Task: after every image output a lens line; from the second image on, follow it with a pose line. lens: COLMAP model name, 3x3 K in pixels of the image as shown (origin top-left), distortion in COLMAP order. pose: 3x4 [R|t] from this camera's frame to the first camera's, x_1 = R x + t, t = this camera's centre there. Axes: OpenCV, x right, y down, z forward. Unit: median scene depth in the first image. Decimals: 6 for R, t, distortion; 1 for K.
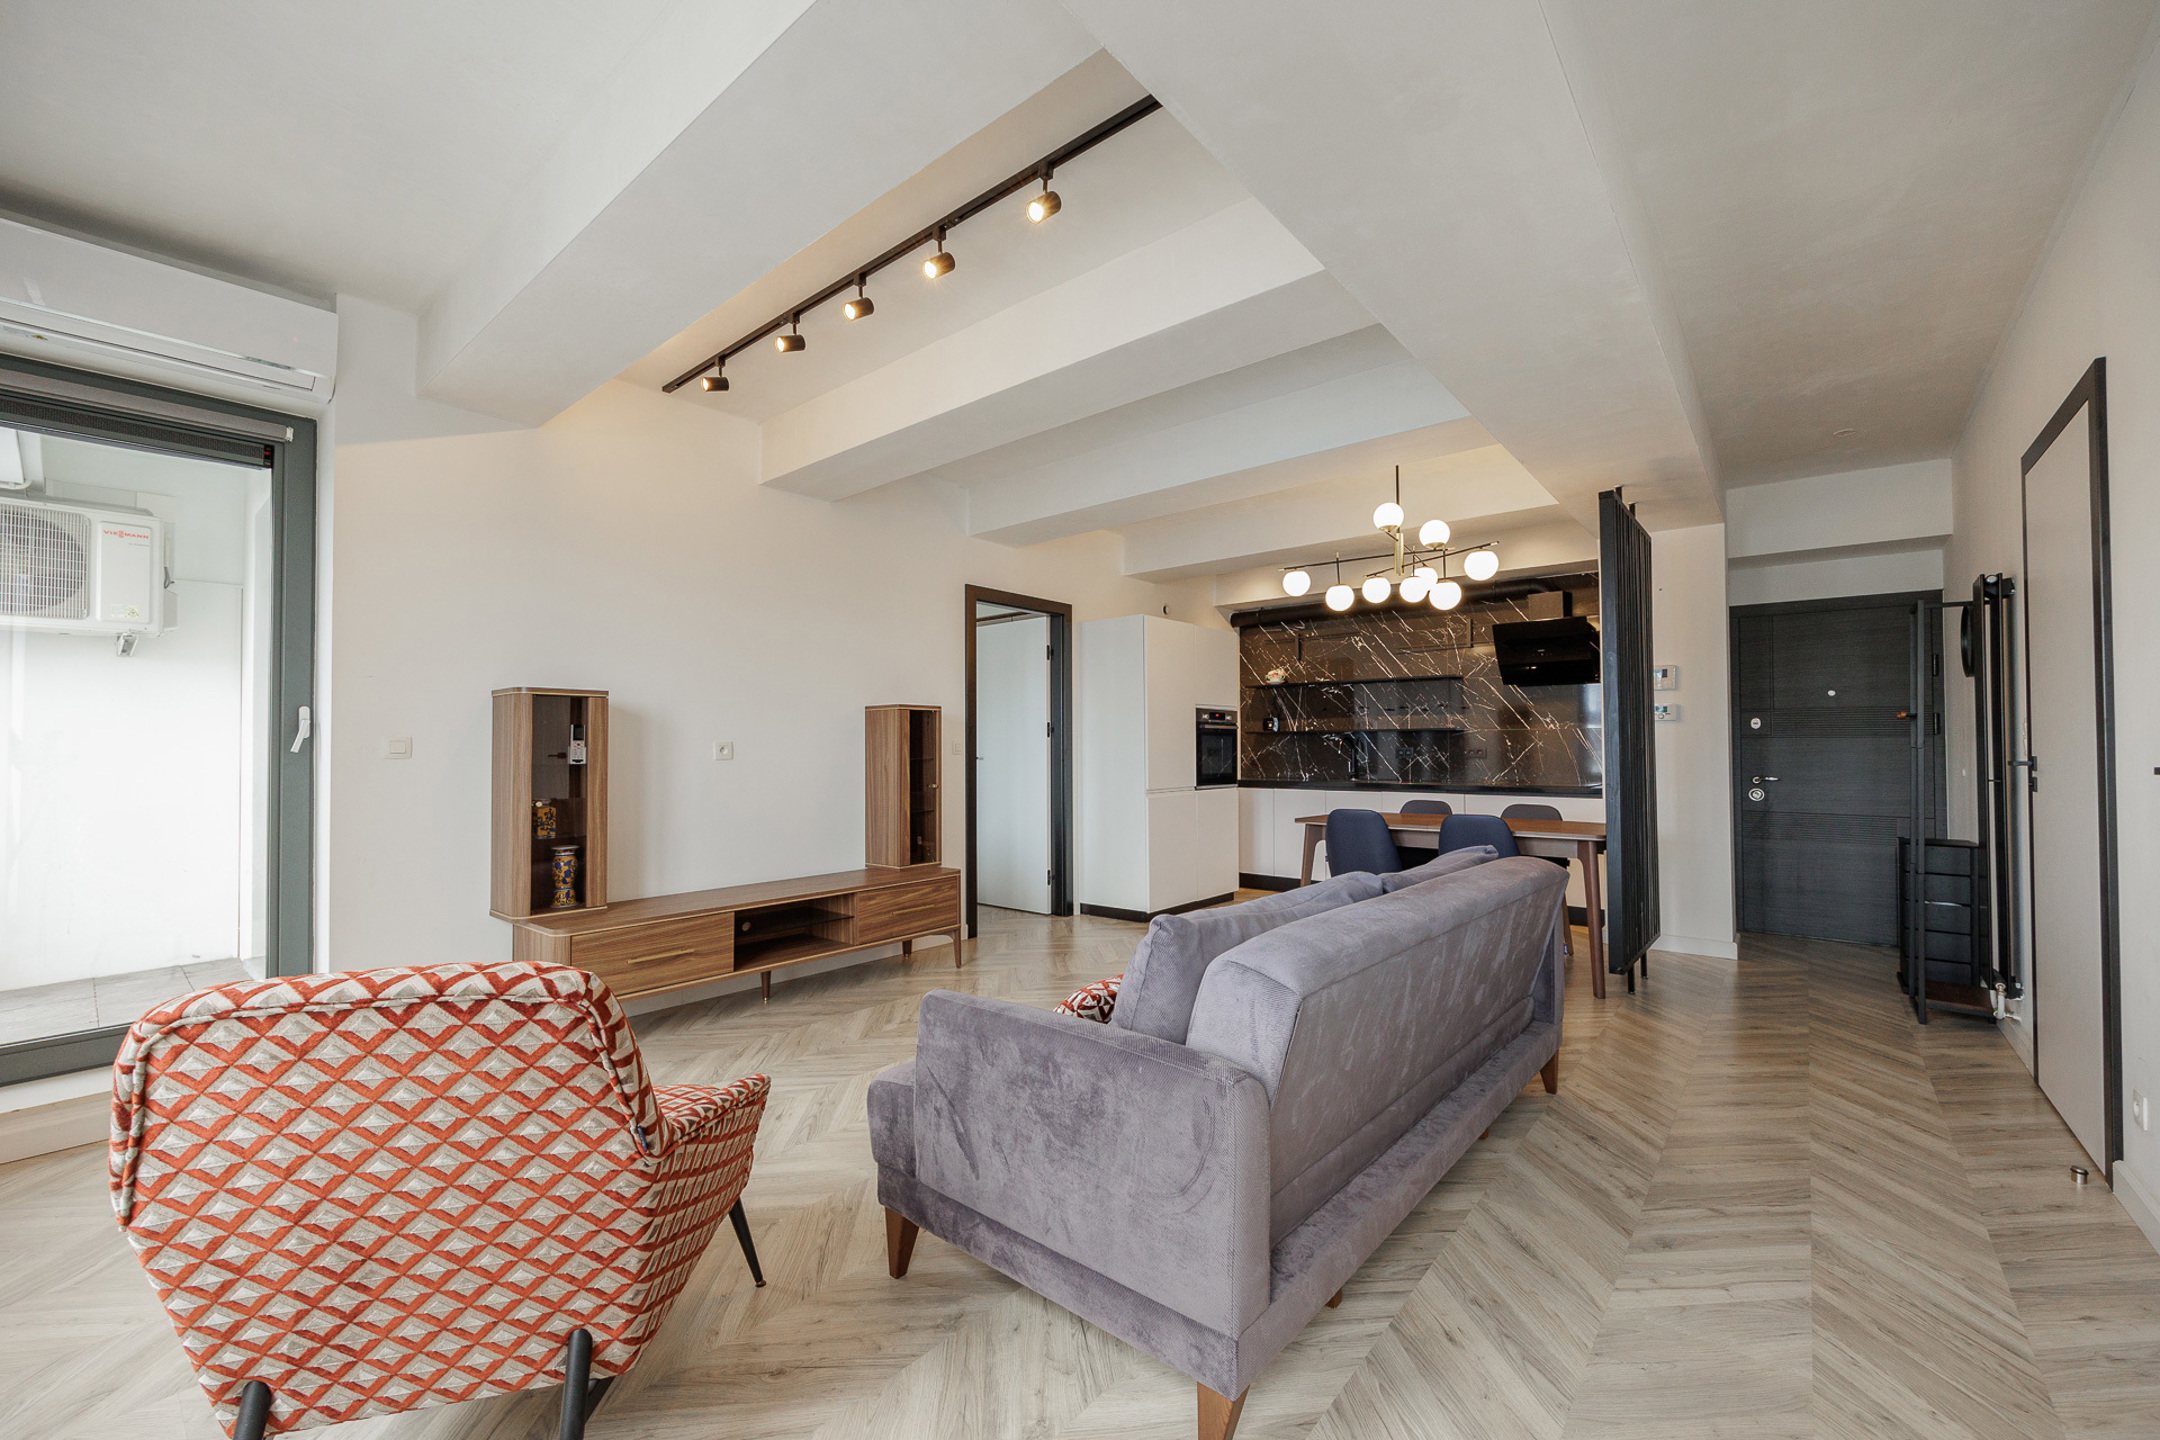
lens RADIAL K [[872.2, 0, 1075.2], [0, 872.2, 733.3], [0, 0, 1]] dist [-0.001792, -0.000081]
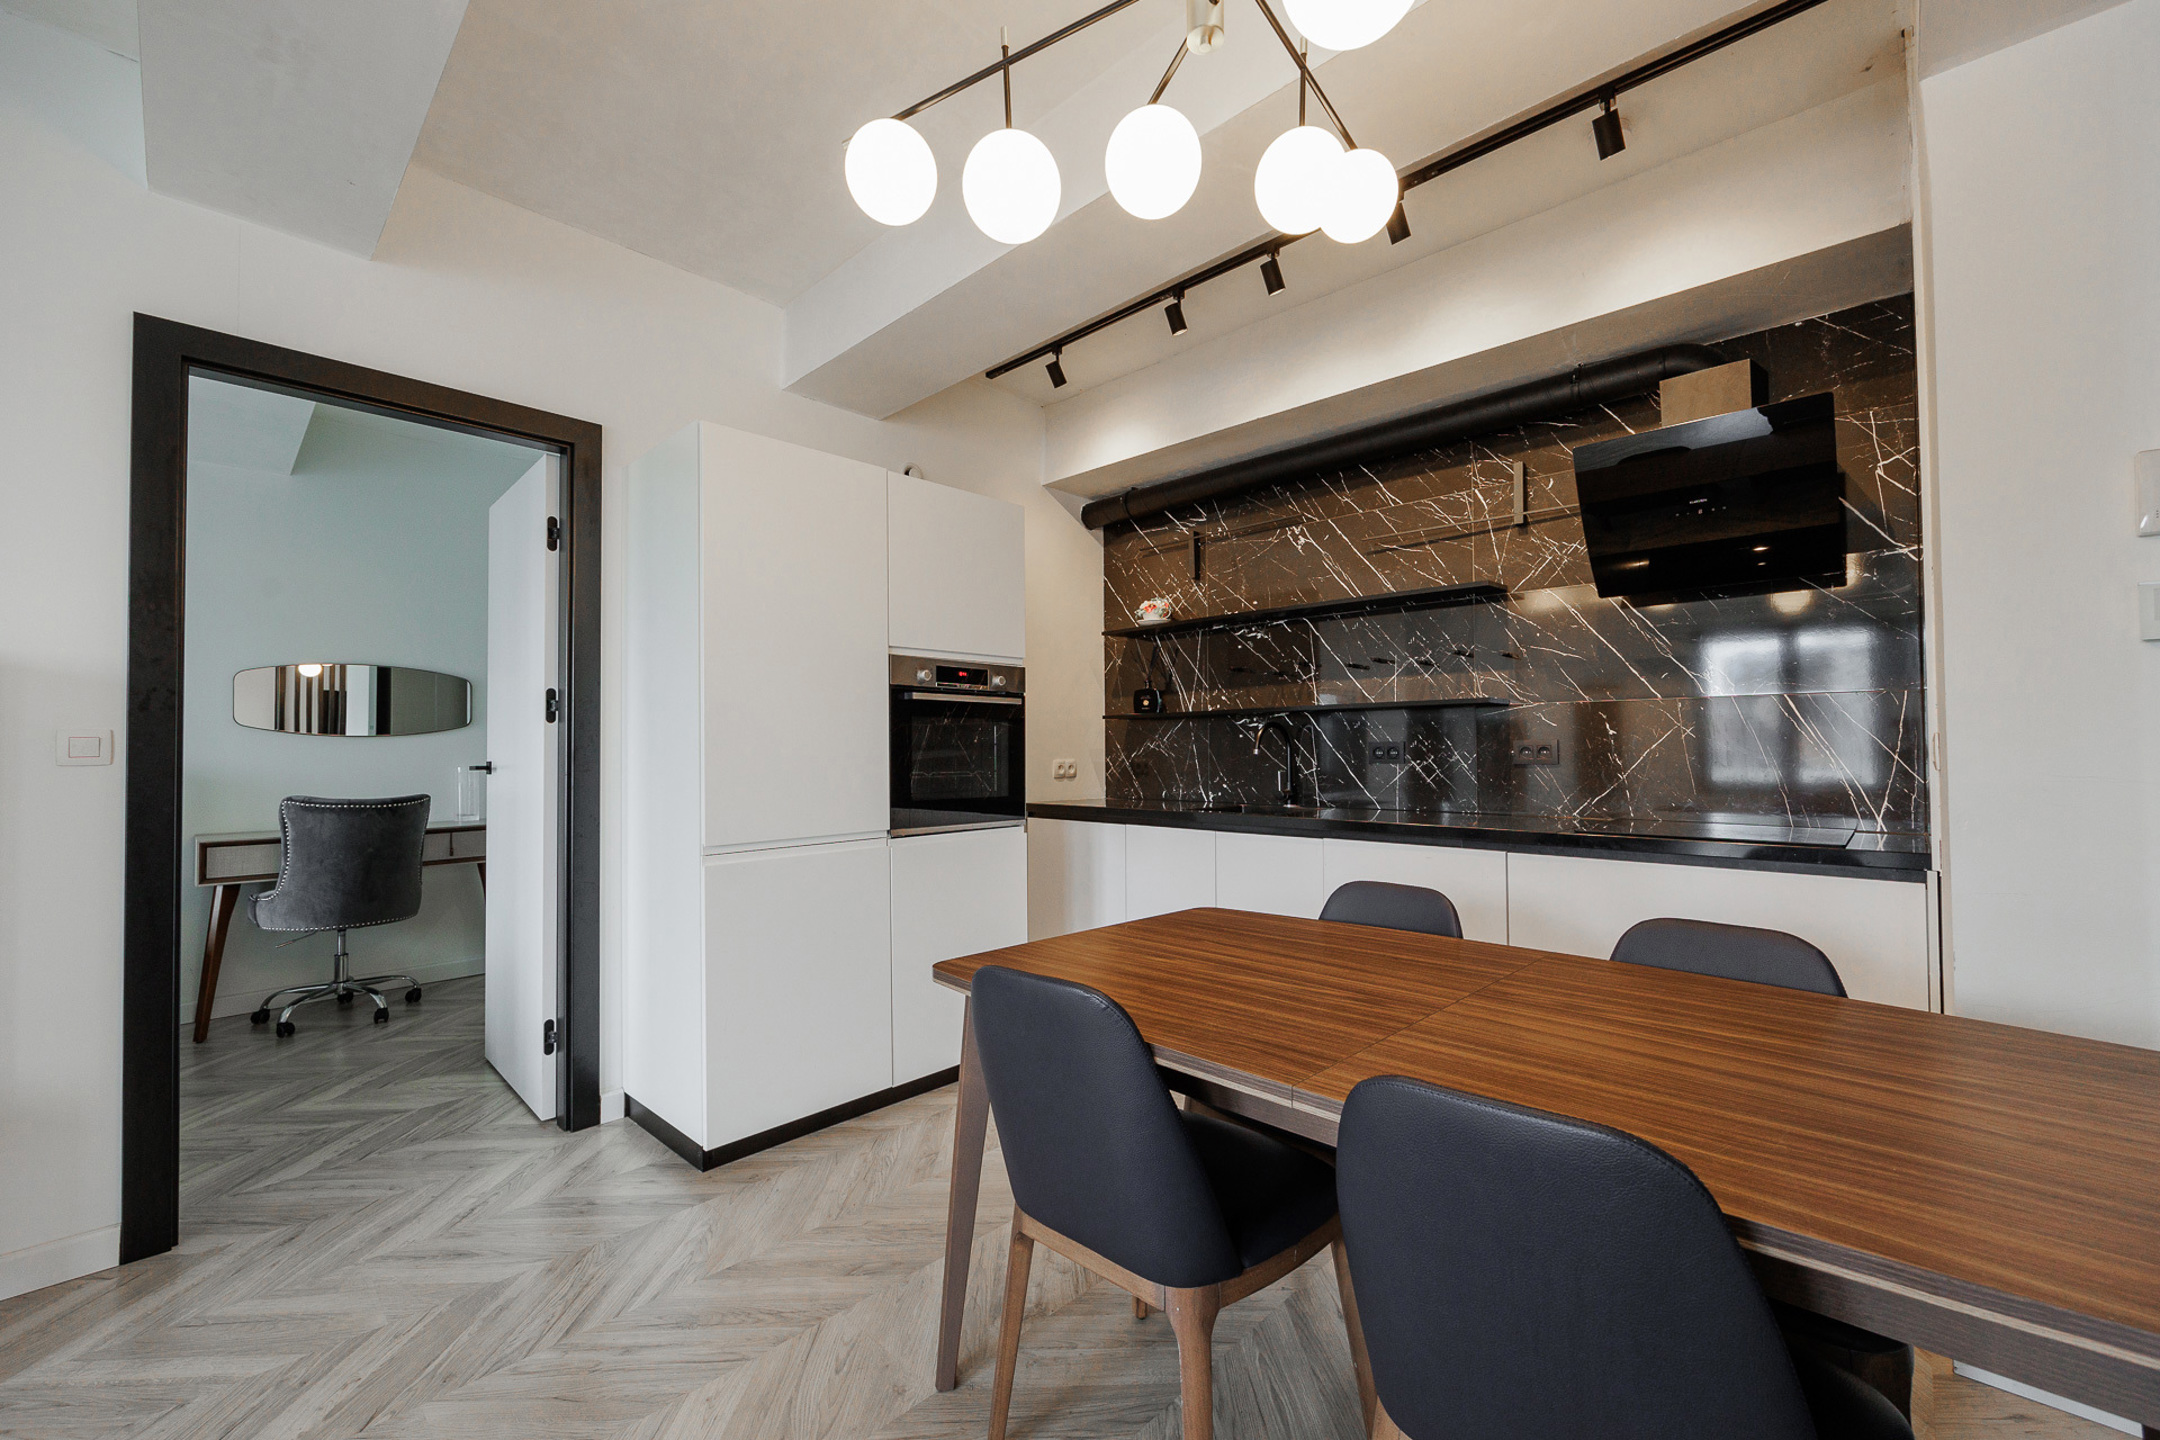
lens RADIAL K [[872.2, 0, 1082.2], [0, 872.2, 723.5], [0, 0, 1]] dist [-0.001792, -0.000081]
pose [[0.998401, -0.006502, -0.056161, 0.229426], [0.005896, 0.999923, -0.010960, 0.010063], [0.056228, 0.010611, 0.998362, 0.491354]]
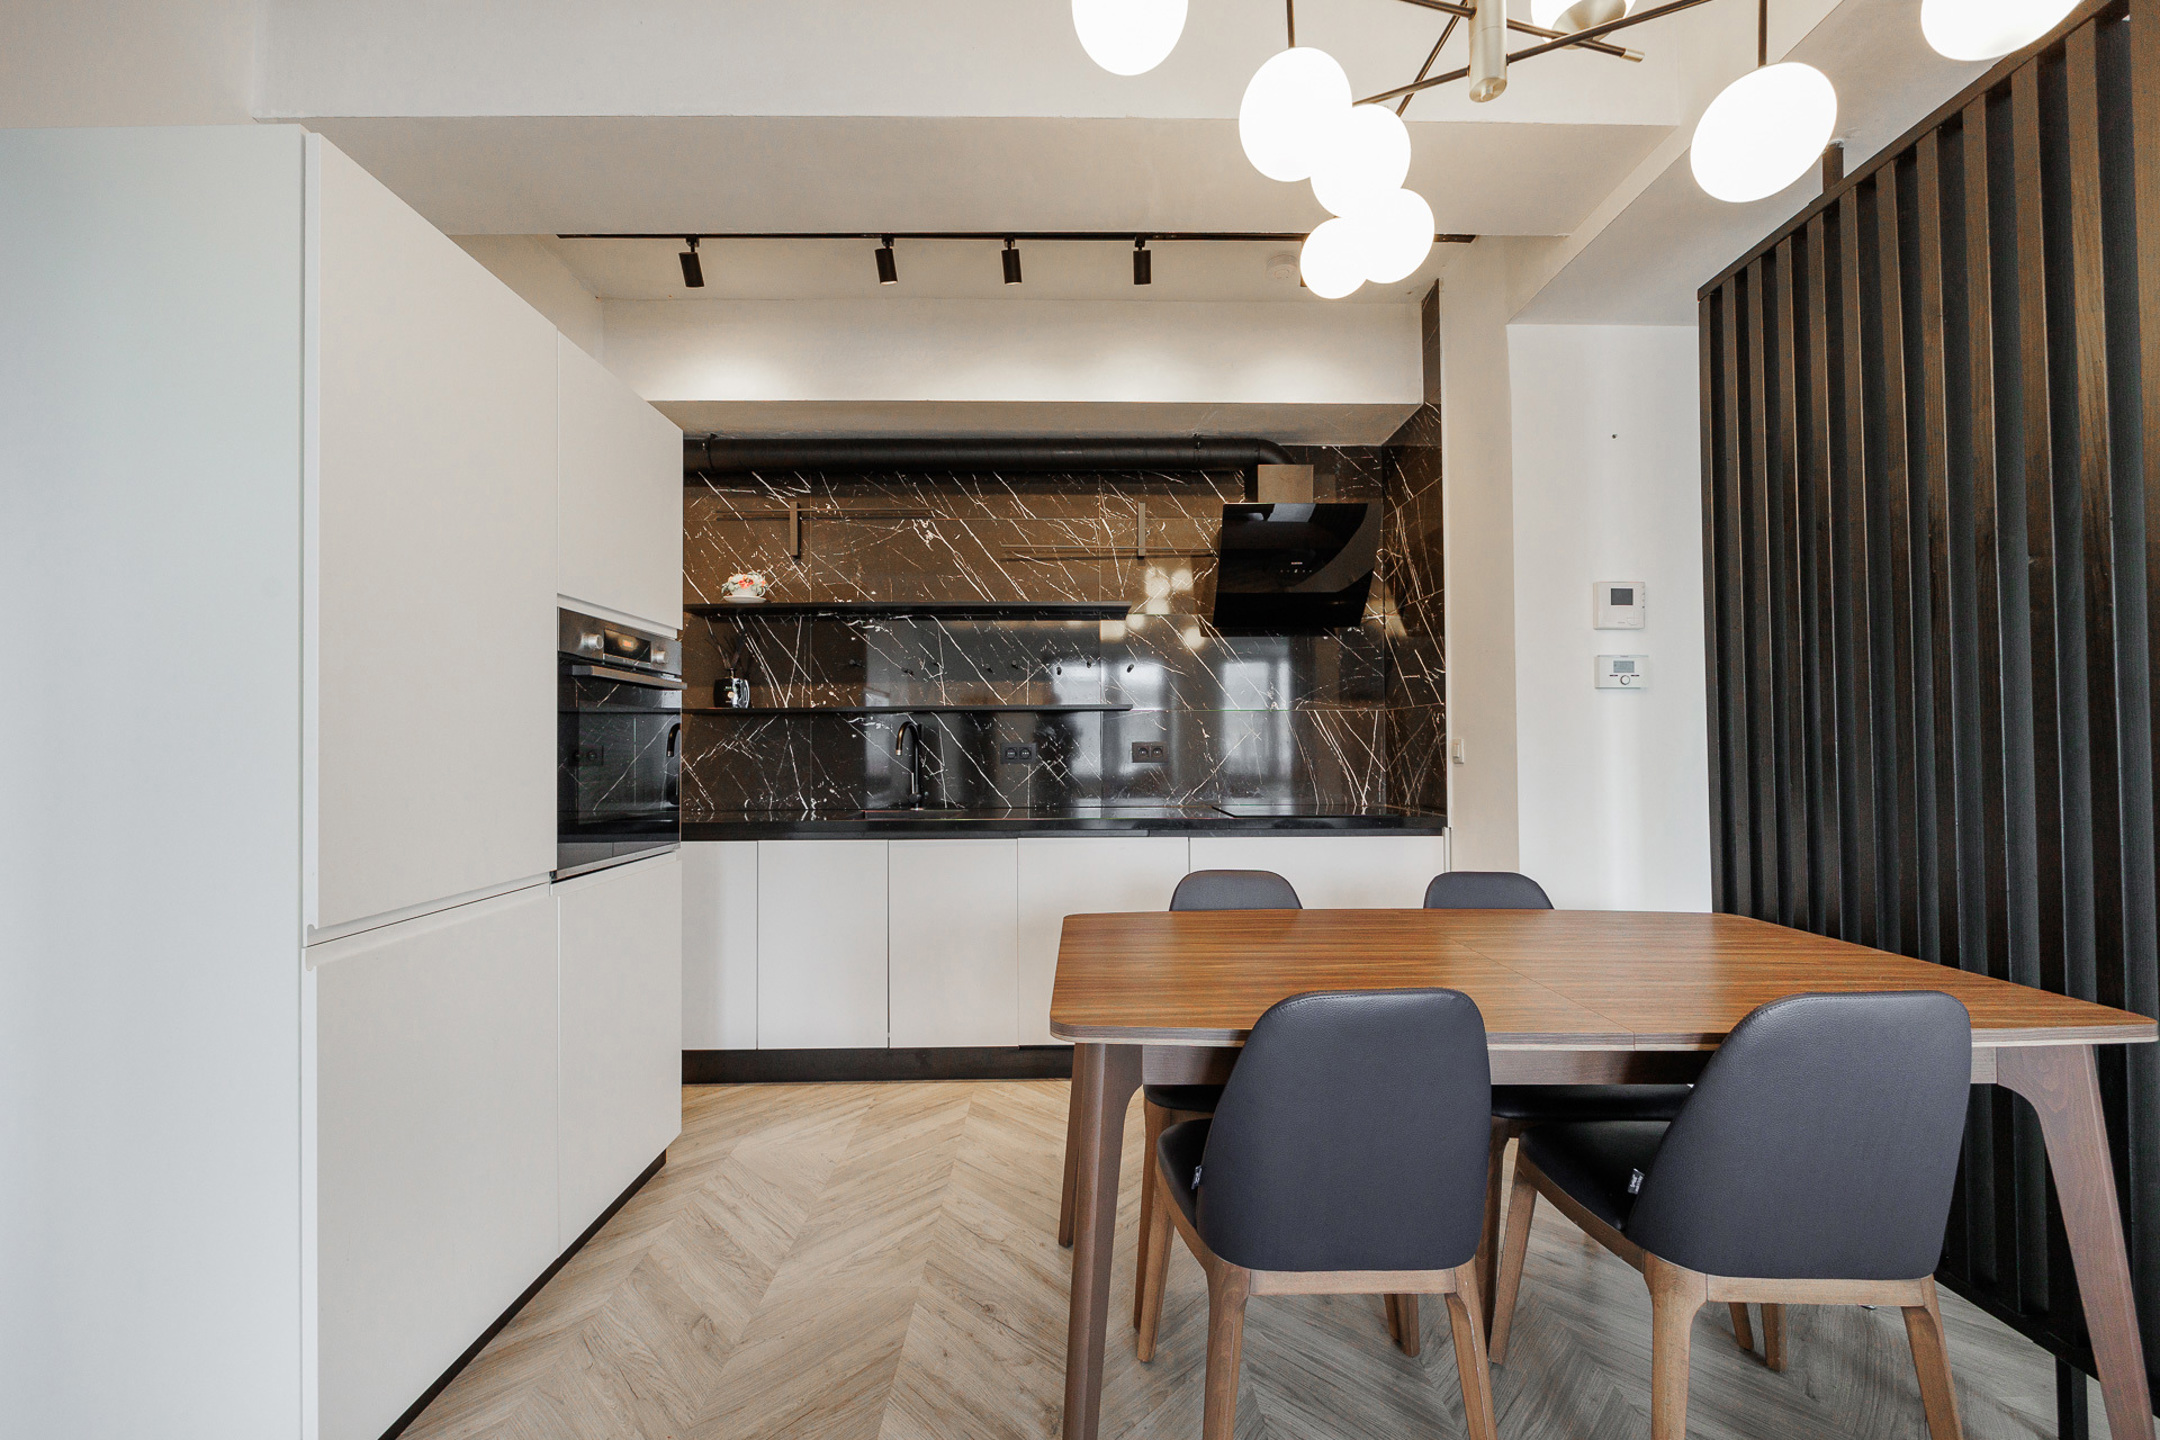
lens RADIAL K [[872.2, 0, 1087.2], [0, 872.2, 726.3], [0, 0, 1]] dist [-0.001792, -0.000081]
pose [[0.749947, 0.013249, 0.661365, 0.068322], [-0.006185, 0.999896, -0.013018, 0.012526], [-0.661469, 0.005672, 0.749951, 0.577521]]
